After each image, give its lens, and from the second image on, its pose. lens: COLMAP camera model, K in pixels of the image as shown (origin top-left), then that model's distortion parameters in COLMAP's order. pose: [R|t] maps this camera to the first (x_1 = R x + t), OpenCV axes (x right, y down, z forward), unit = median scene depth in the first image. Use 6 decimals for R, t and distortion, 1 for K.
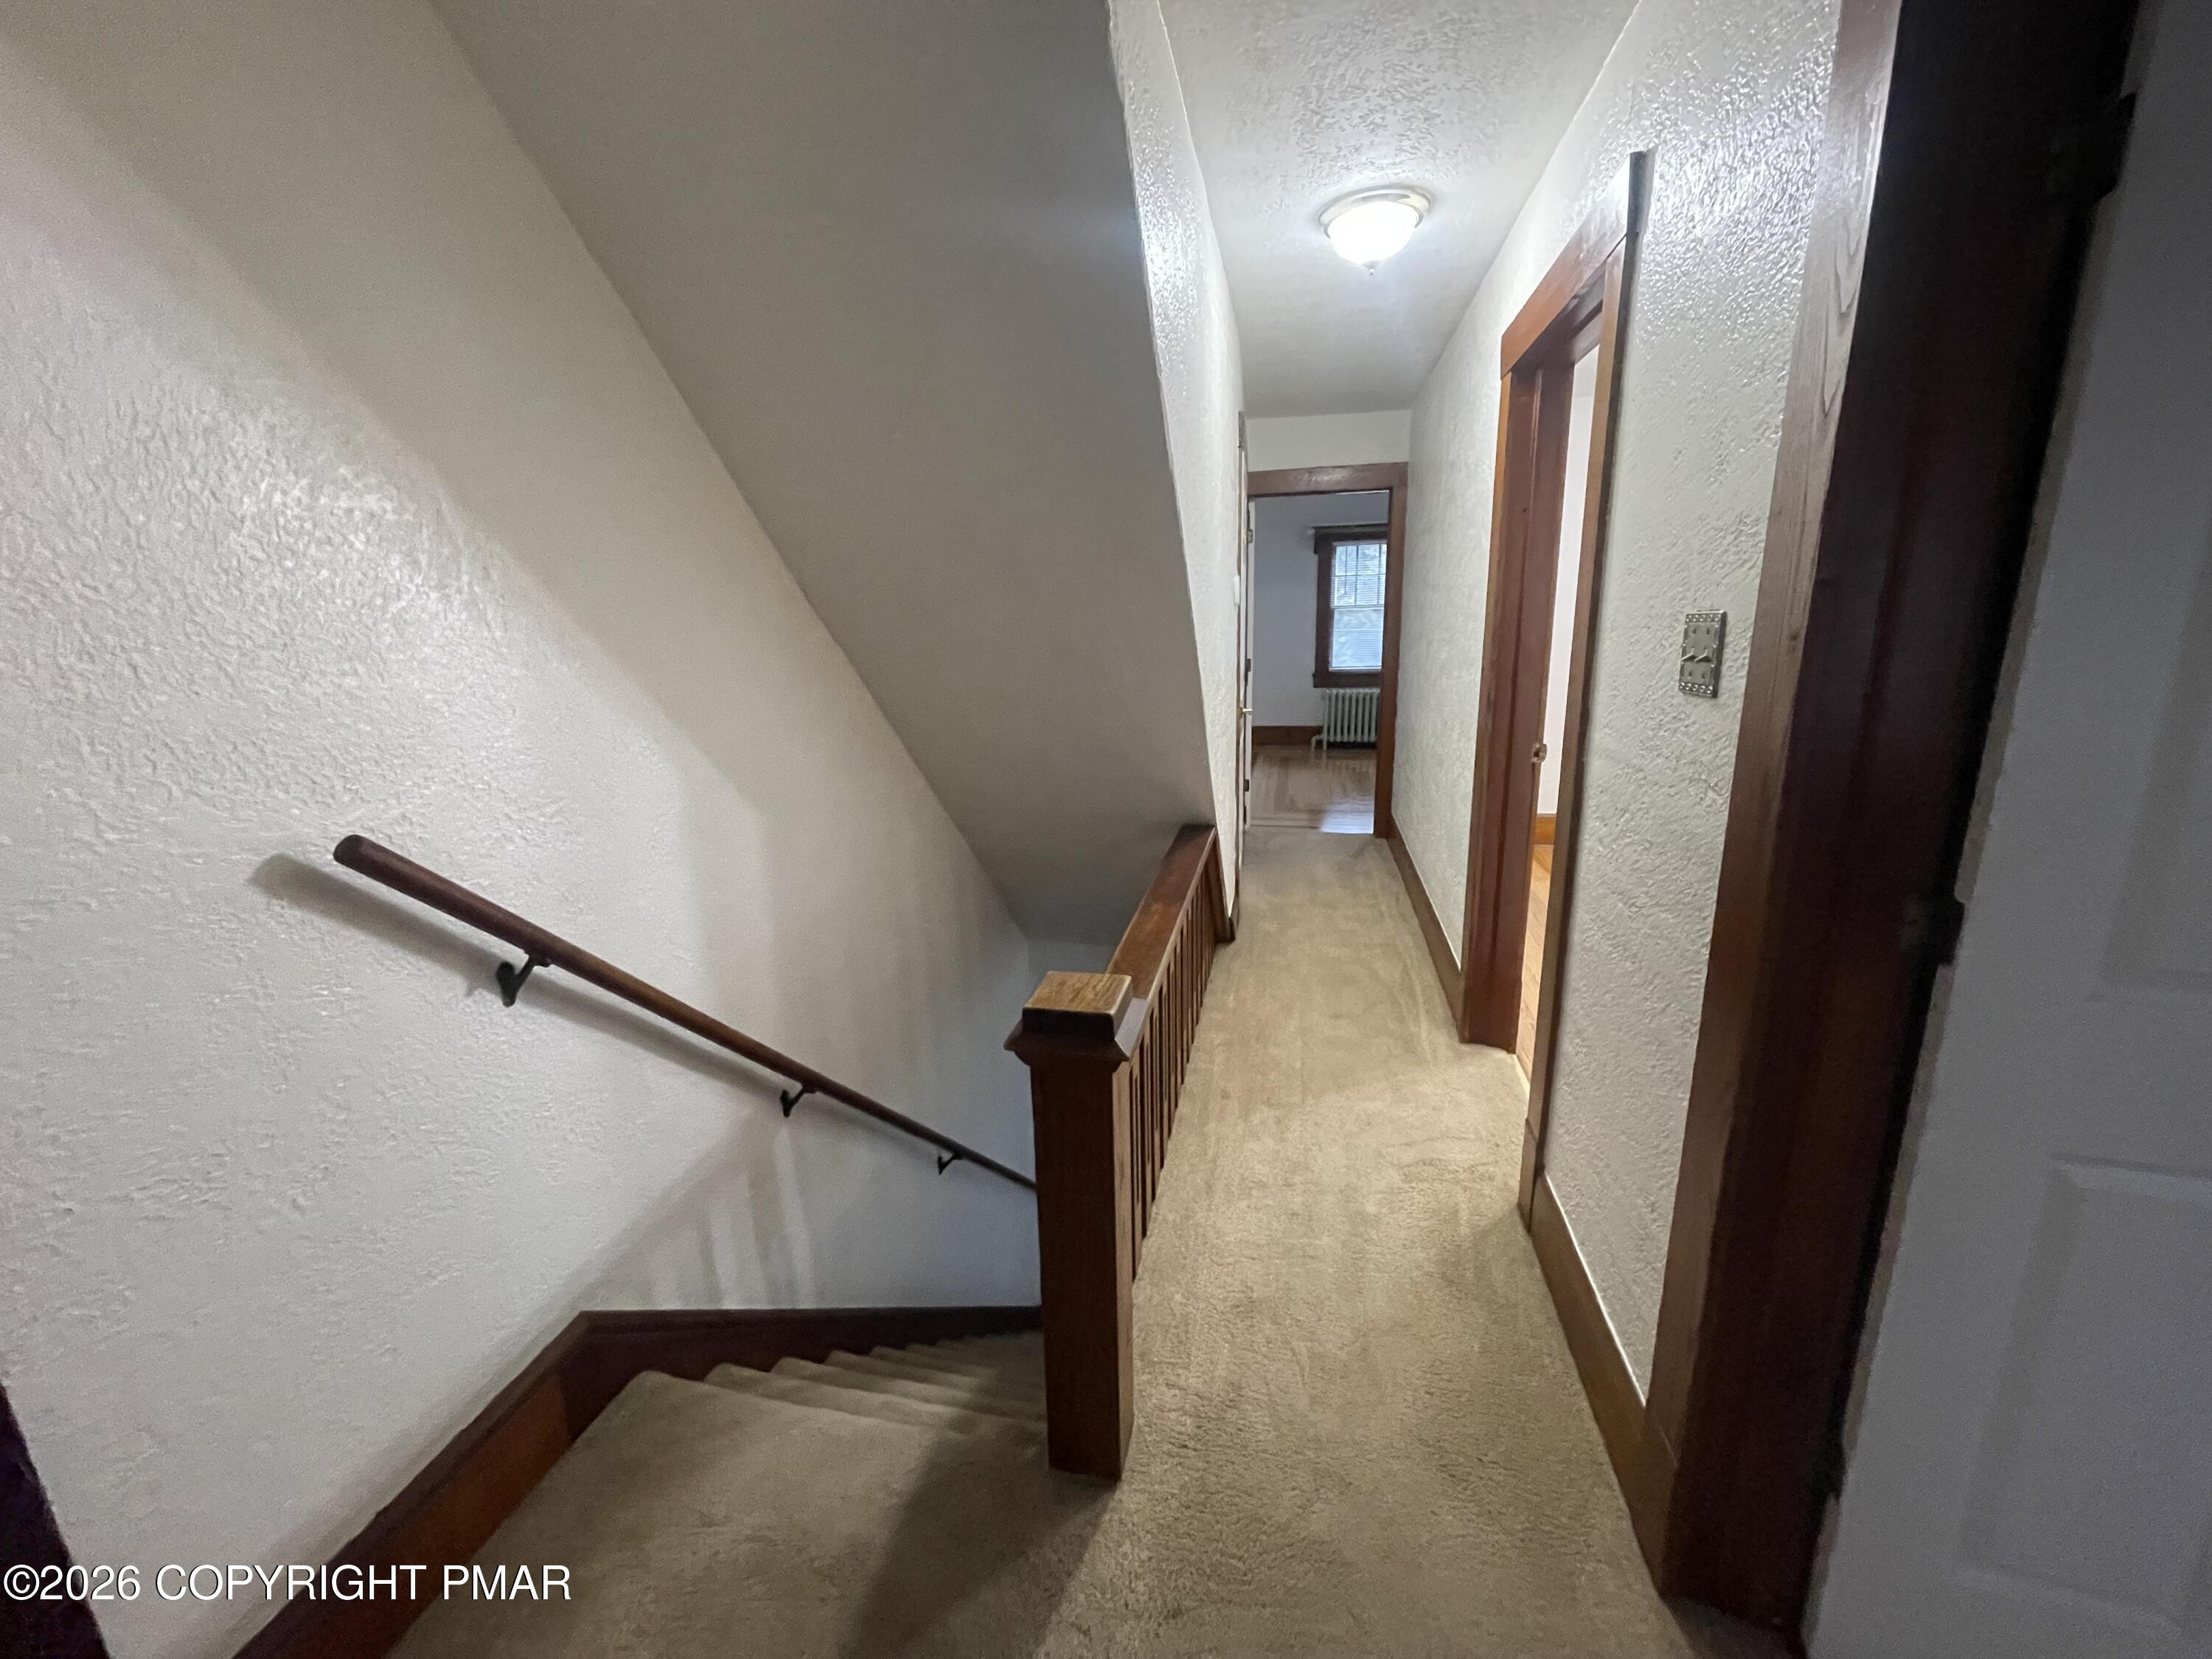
lens RADIAL K [[894.3, 0, 1099.9], [0, 894.3, 827.3], [0, 0, 1]] dist [0.000010, 0.000526]
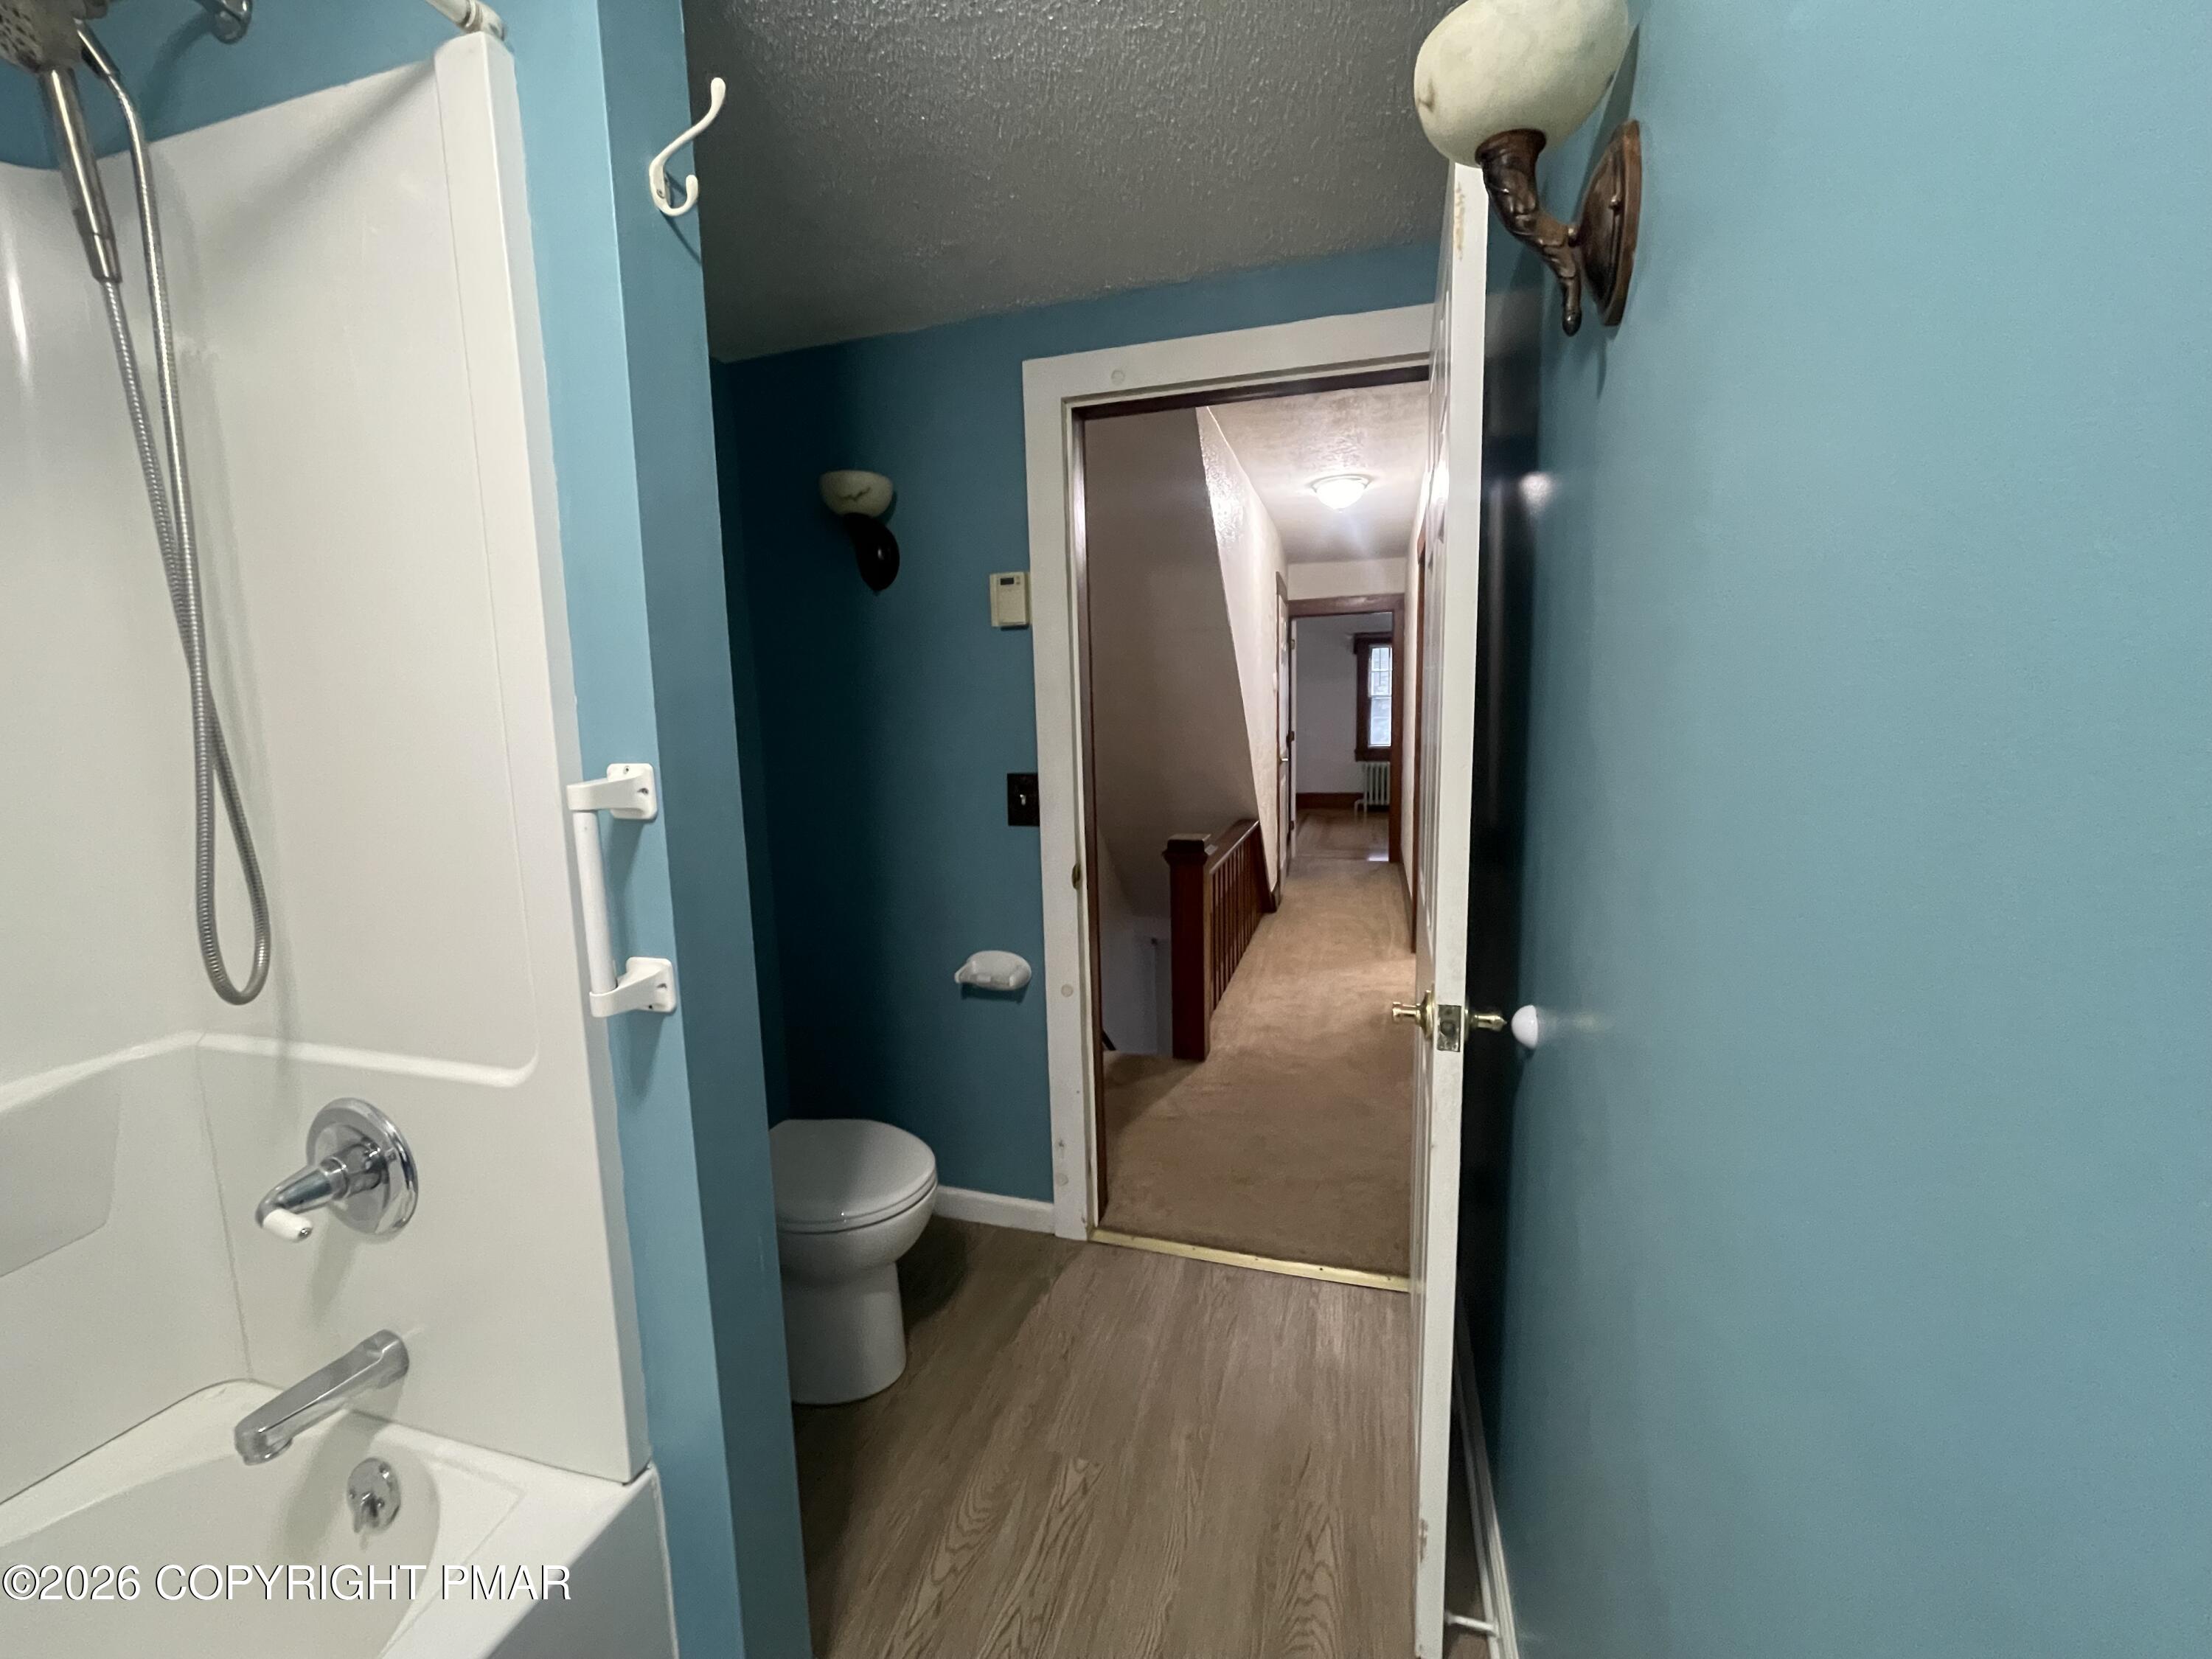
lens RADIAL K [[894.3, 0, 1099.9], [0, 894.3, 827.3], [0, 0, 1]] dist [0.000010, 0.000526]
pose [[0.996859, 0.010357, -0.078517, -0.030711], [-0.018329, 0.994666, -0.101504, 0.164497], [0.077047, 0.102625, 0.991732, -0.590157]]
